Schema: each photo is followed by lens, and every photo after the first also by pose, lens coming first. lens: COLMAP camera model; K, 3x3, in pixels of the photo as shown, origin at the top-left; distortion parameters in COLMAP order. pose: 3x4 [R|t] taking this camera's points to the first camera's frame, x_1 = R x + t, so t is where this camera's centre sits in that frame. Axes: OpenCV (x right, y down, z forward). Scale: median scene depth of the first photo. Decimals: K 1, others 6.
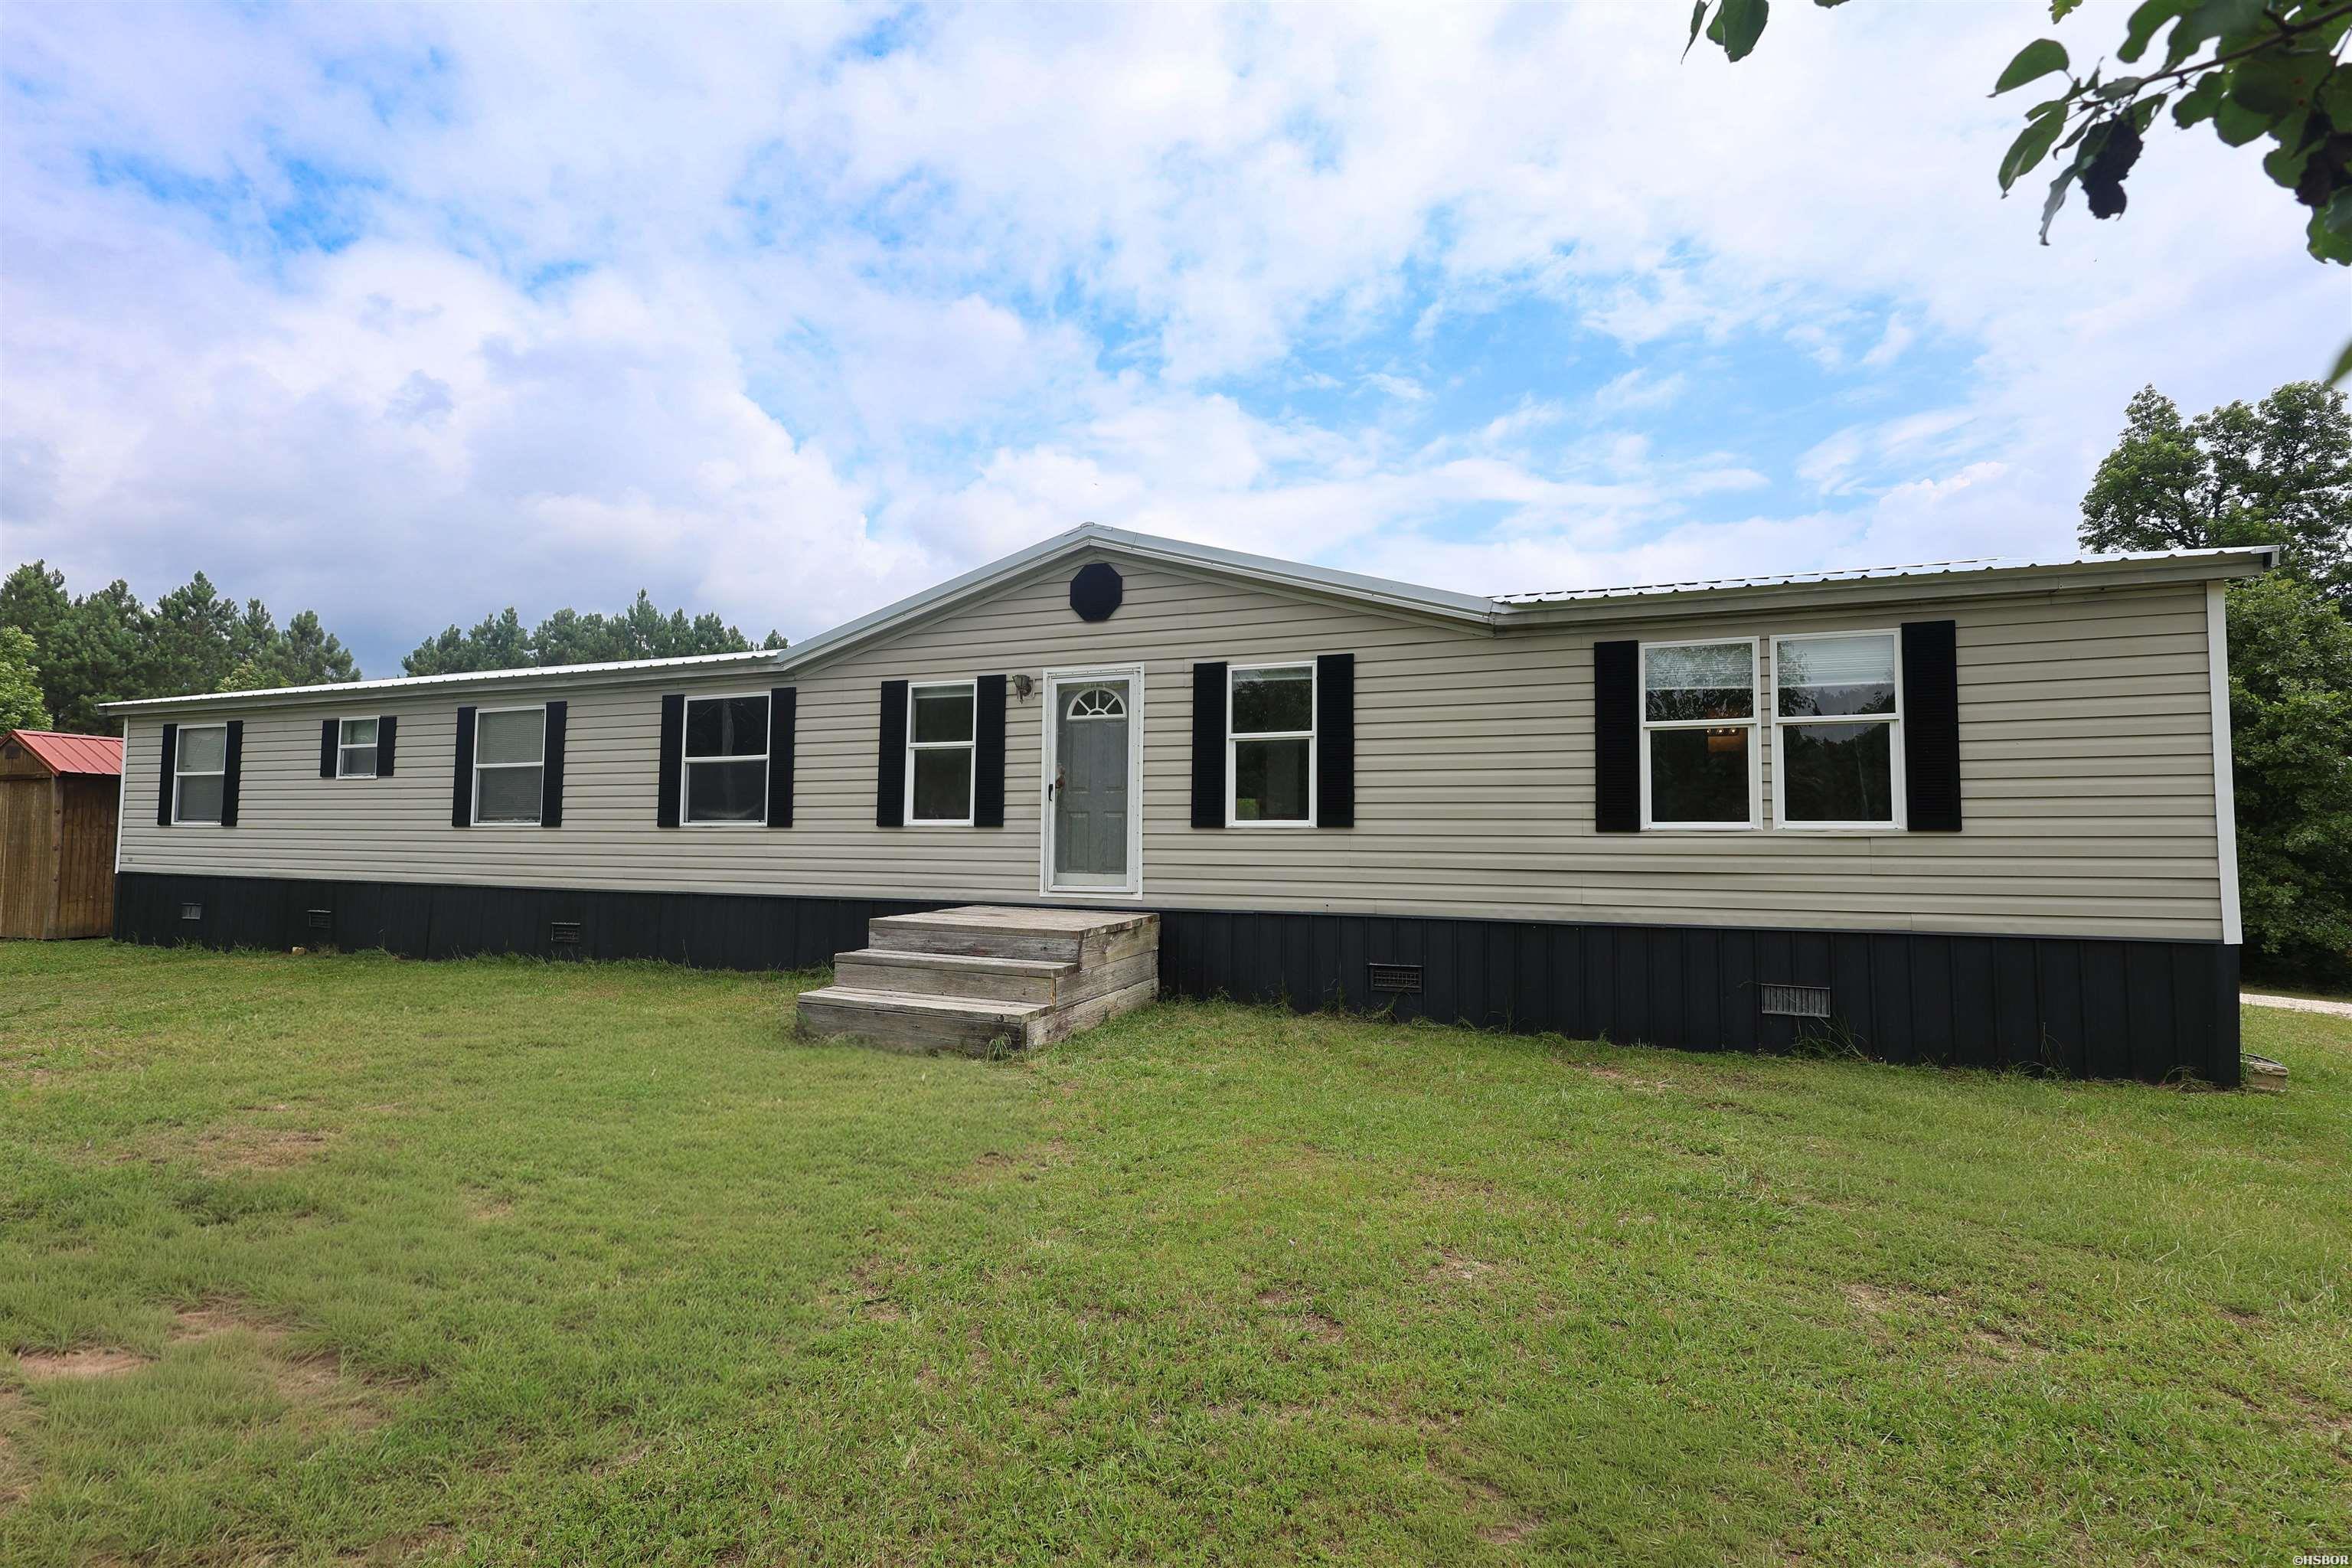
lens RADIAL K [[1087.8, 0, 1191.7], [0, 1087.8, 785.5], [0, 0, 1]] dist [0.001757, 0.000279]
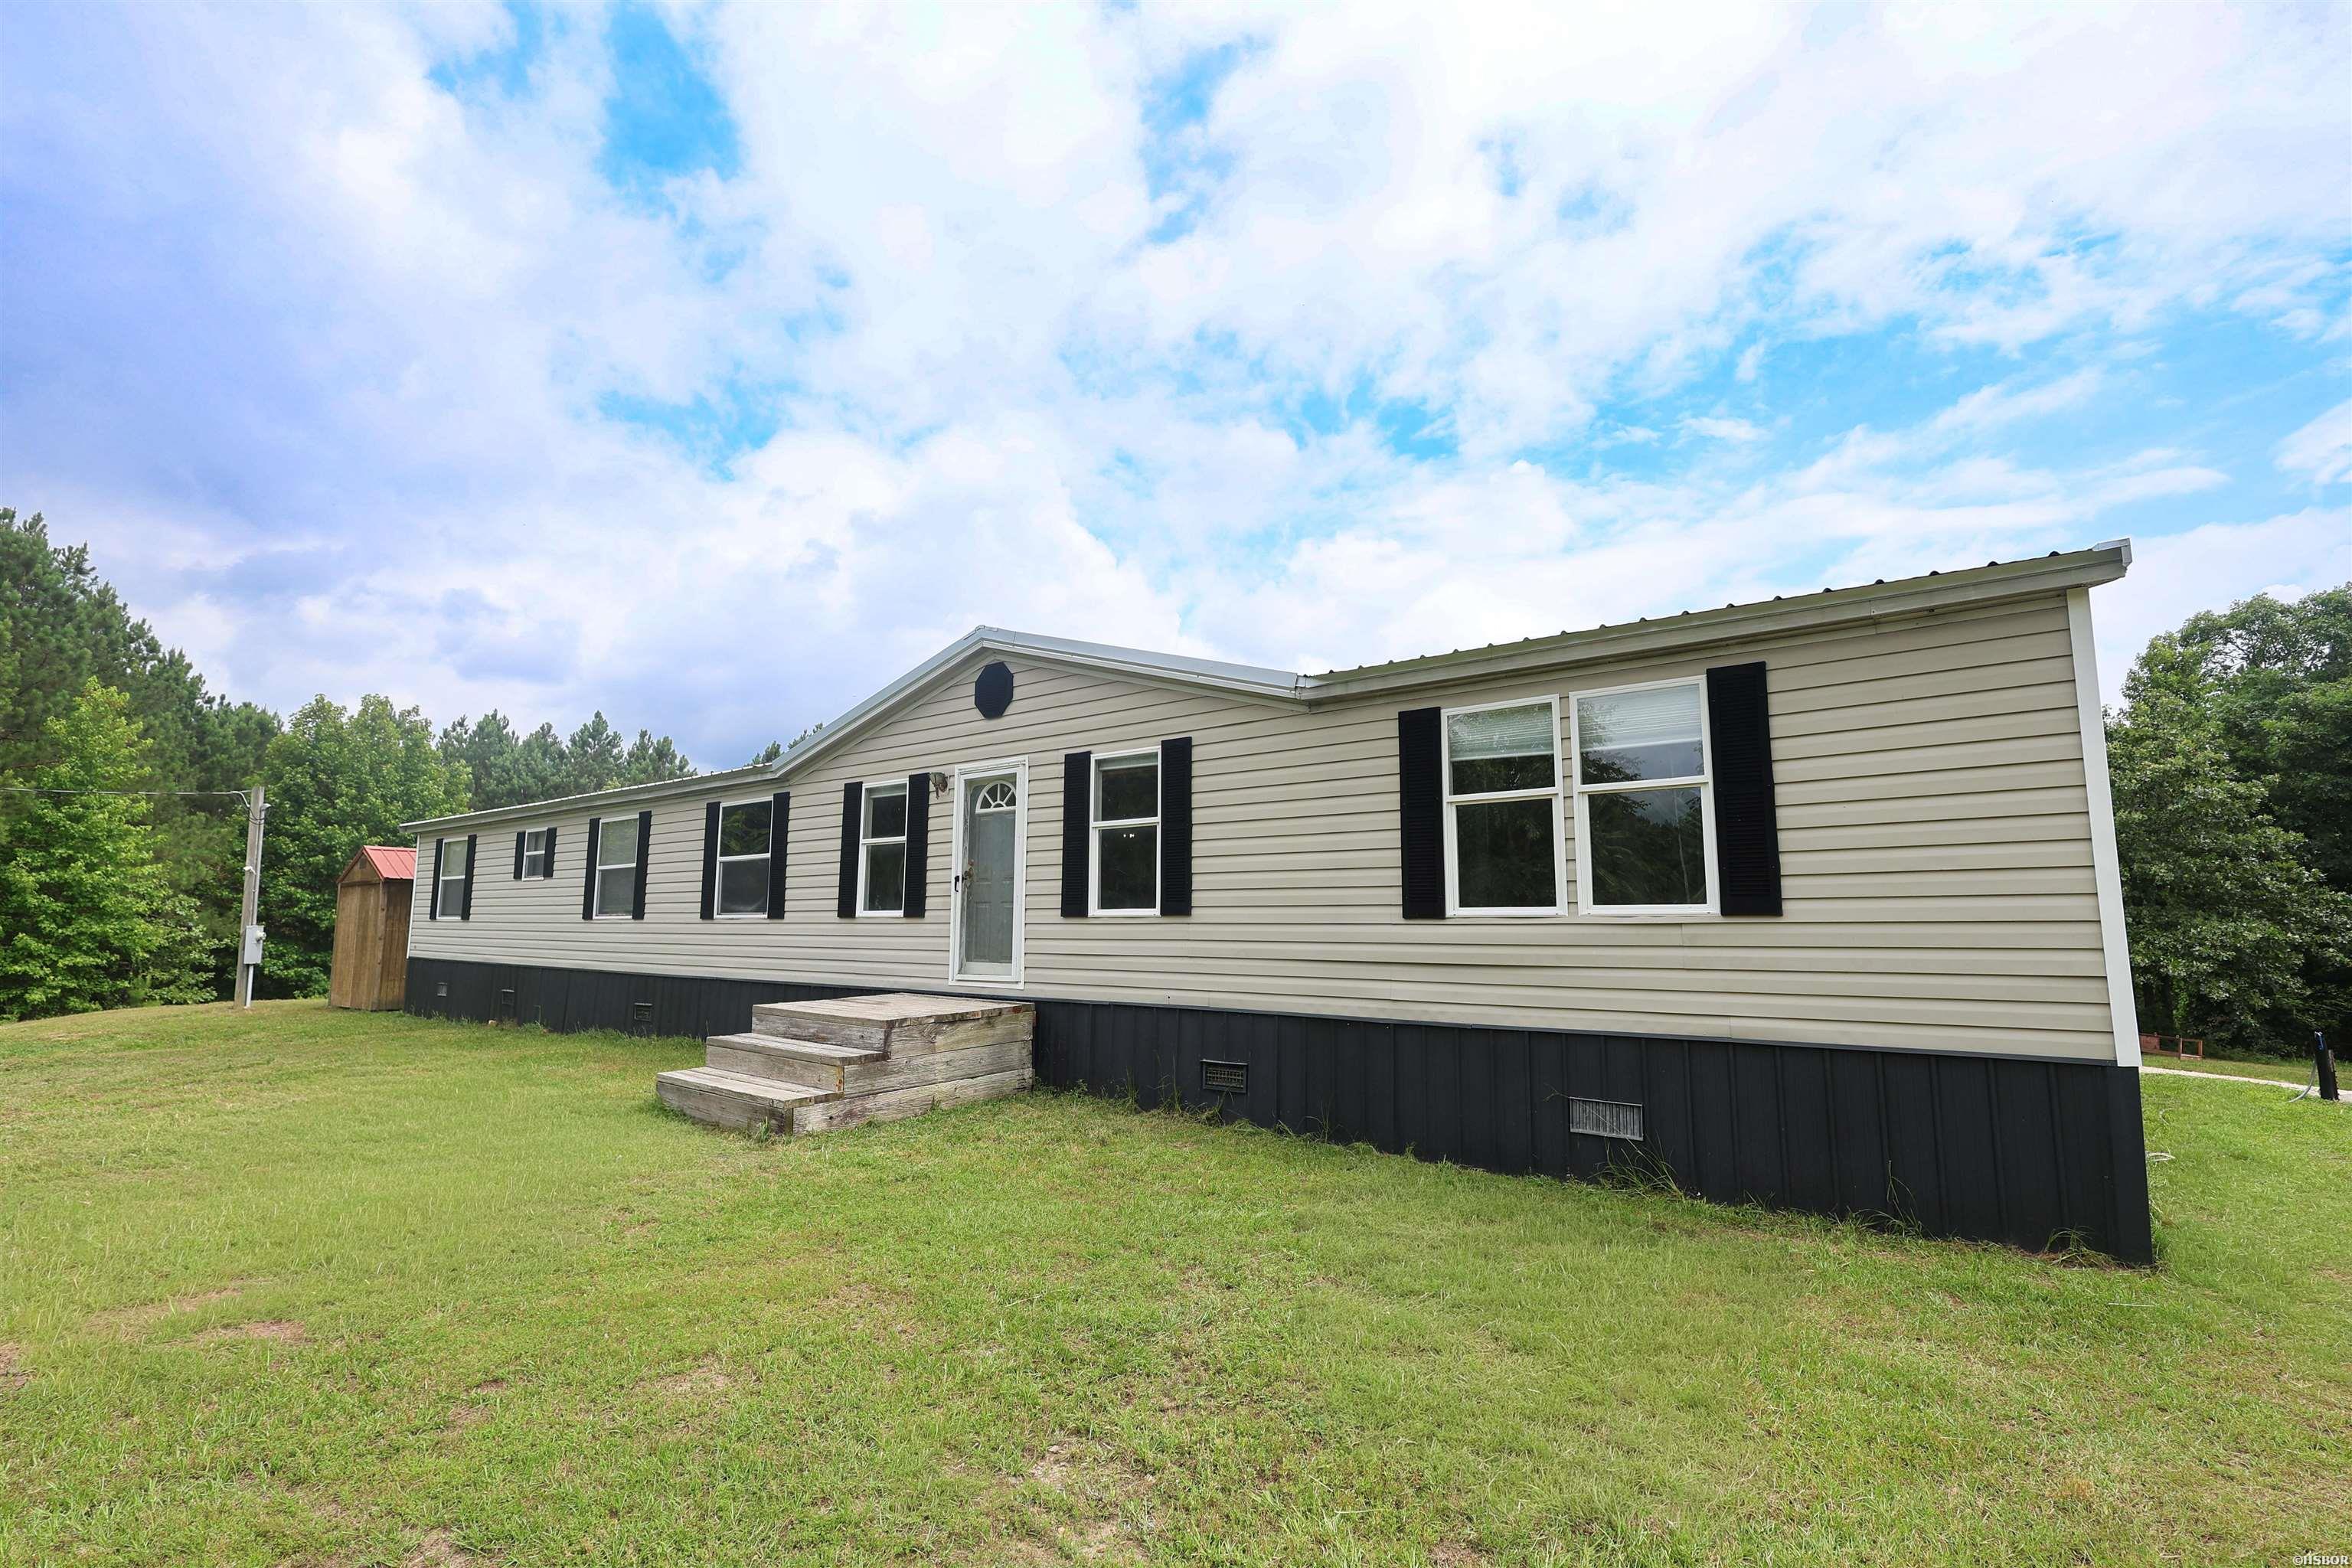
lens RADIAL K [[1087.8, 0, 1191.7], [0, 1087.8, 785.5], [0, 0, 1]] dist [0.001757, 0.000279]
pose [[0.960067, -0.041115, -0.276732, 0.414296], [0.019039, 0.996451, -0.081995, 0.002373], [0.279121, 0.073452, 0.957443, 0.069203]]
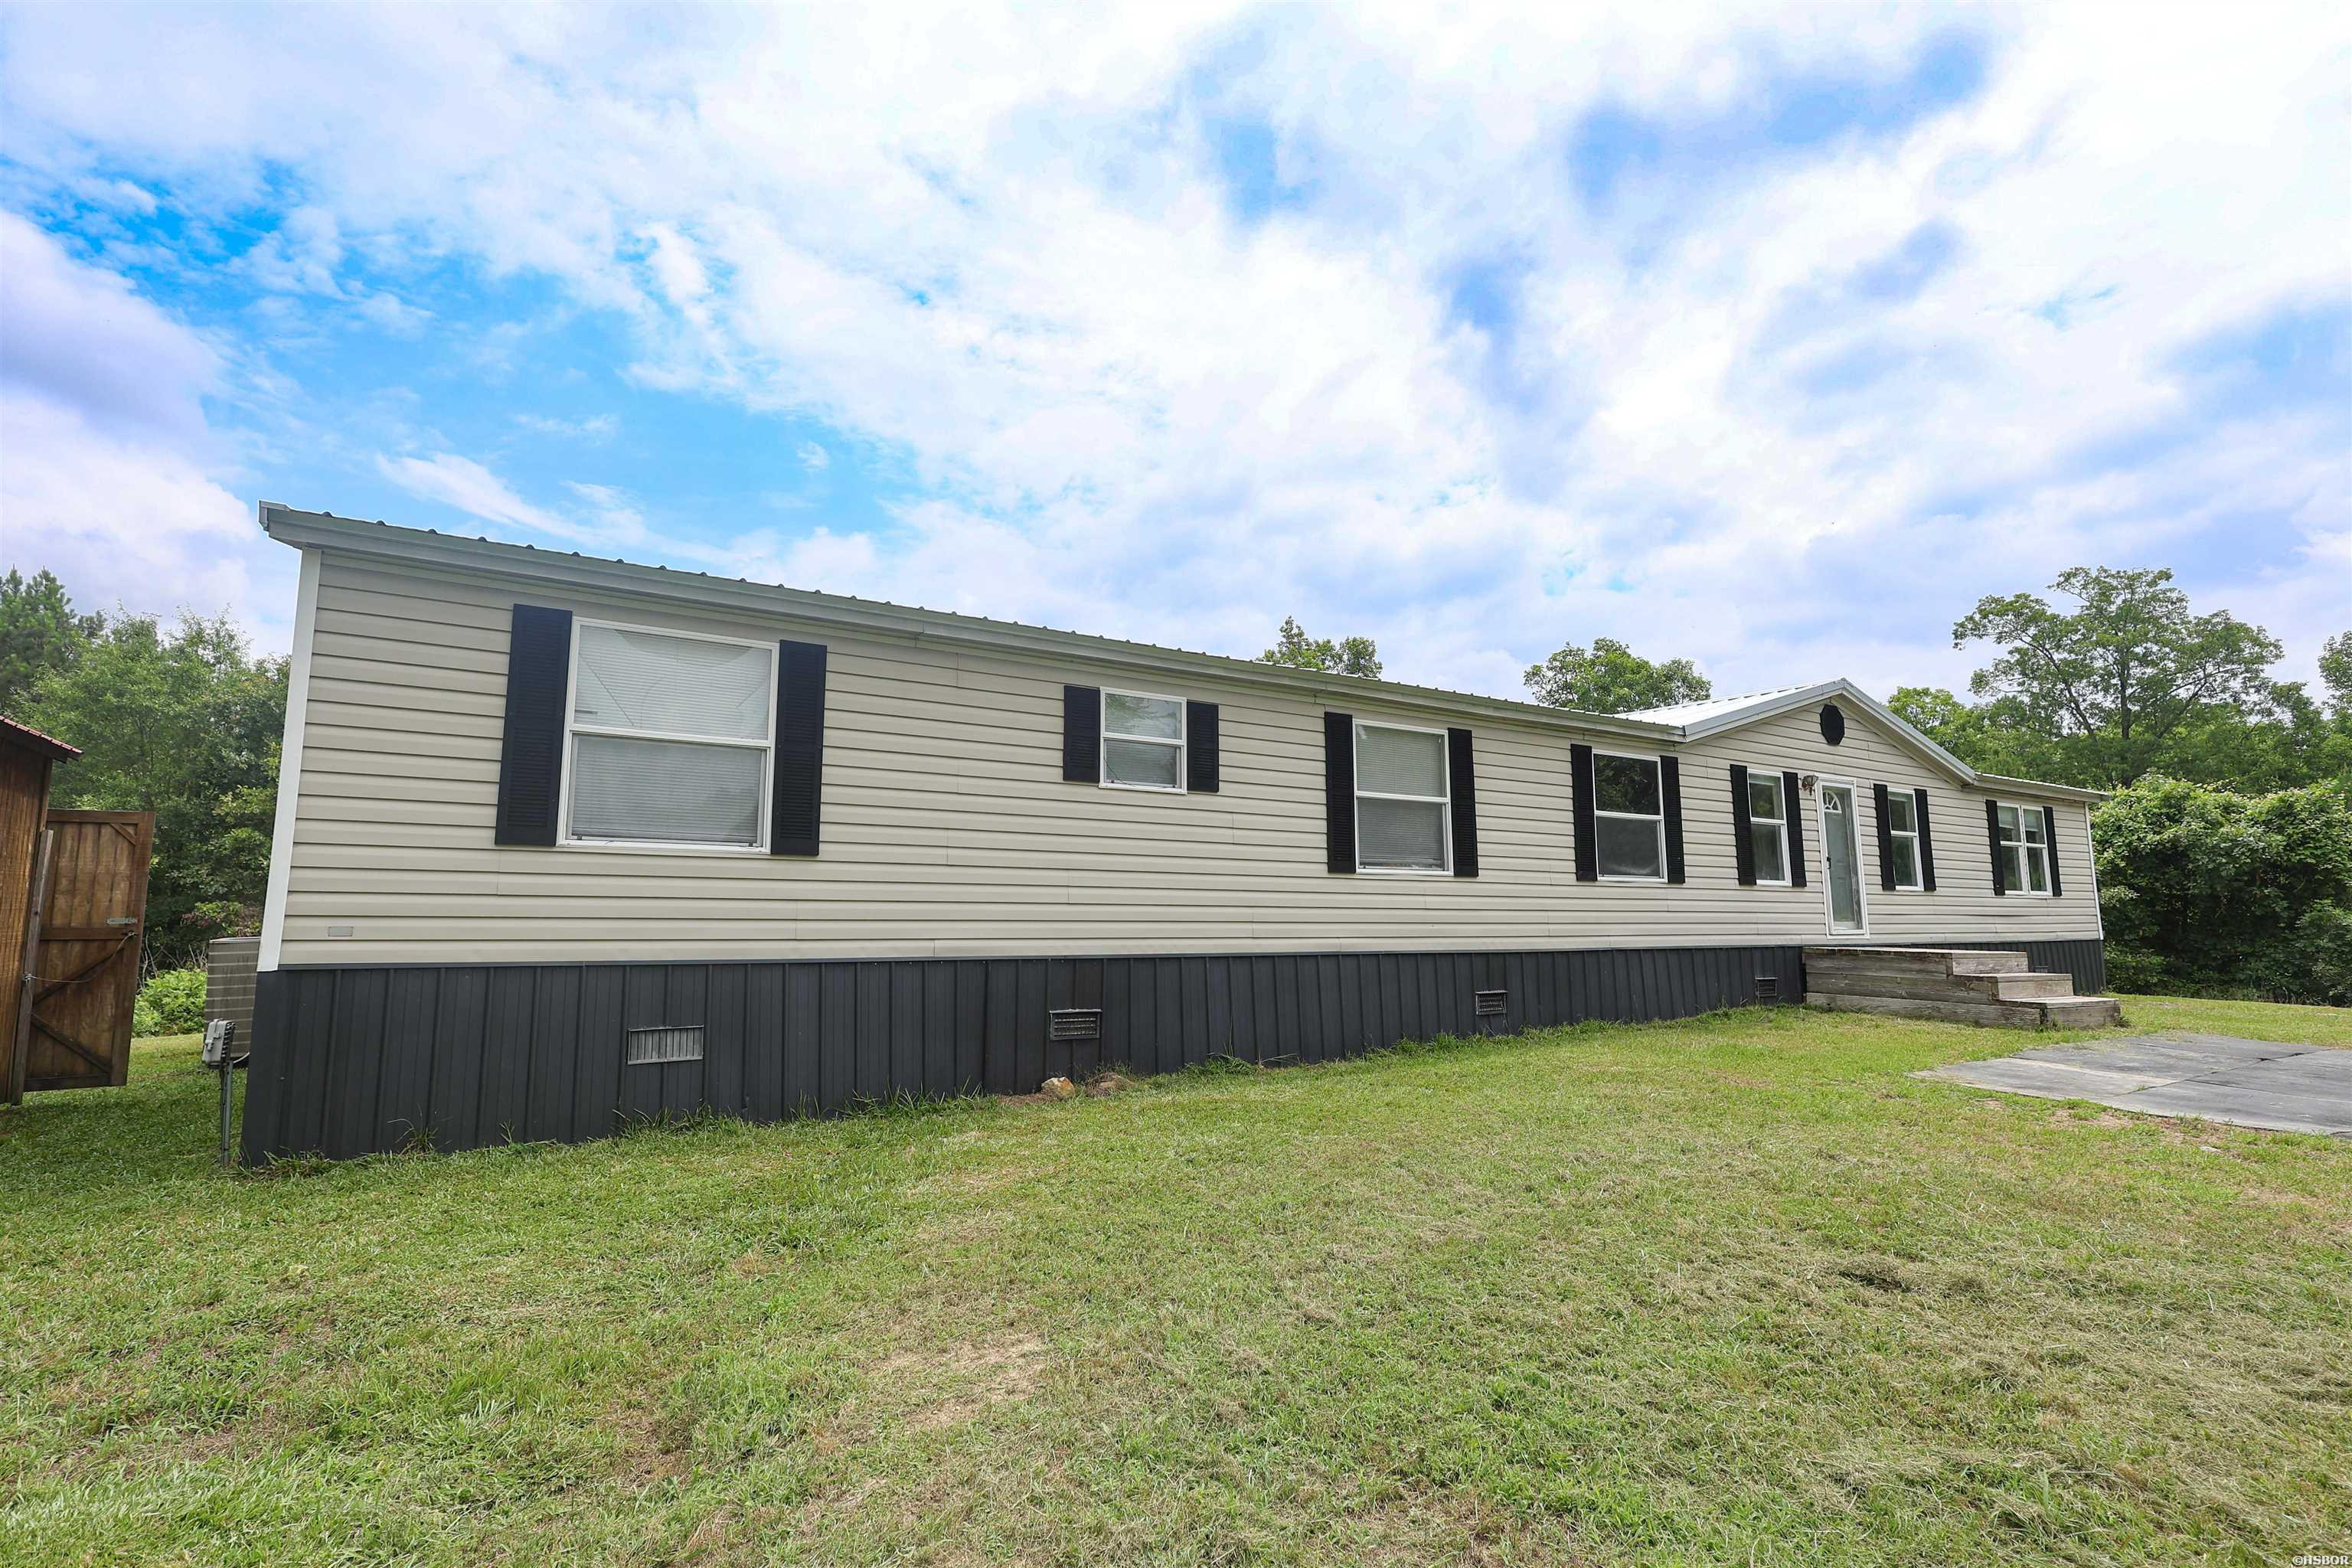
lens RADIAL K [[1012.3, 0, 1078.2], [0, 1012.3, 755.2], [0, 0, 1]] dist [-0.000481, 0.000060]
pose [[0.628693, 0.100907, 0.771079, -1.917885], [-0.062383, 0.994894, -0.079332, 0.034373], [-0.775147, 0.001773, 0.631778, 1.017631]]
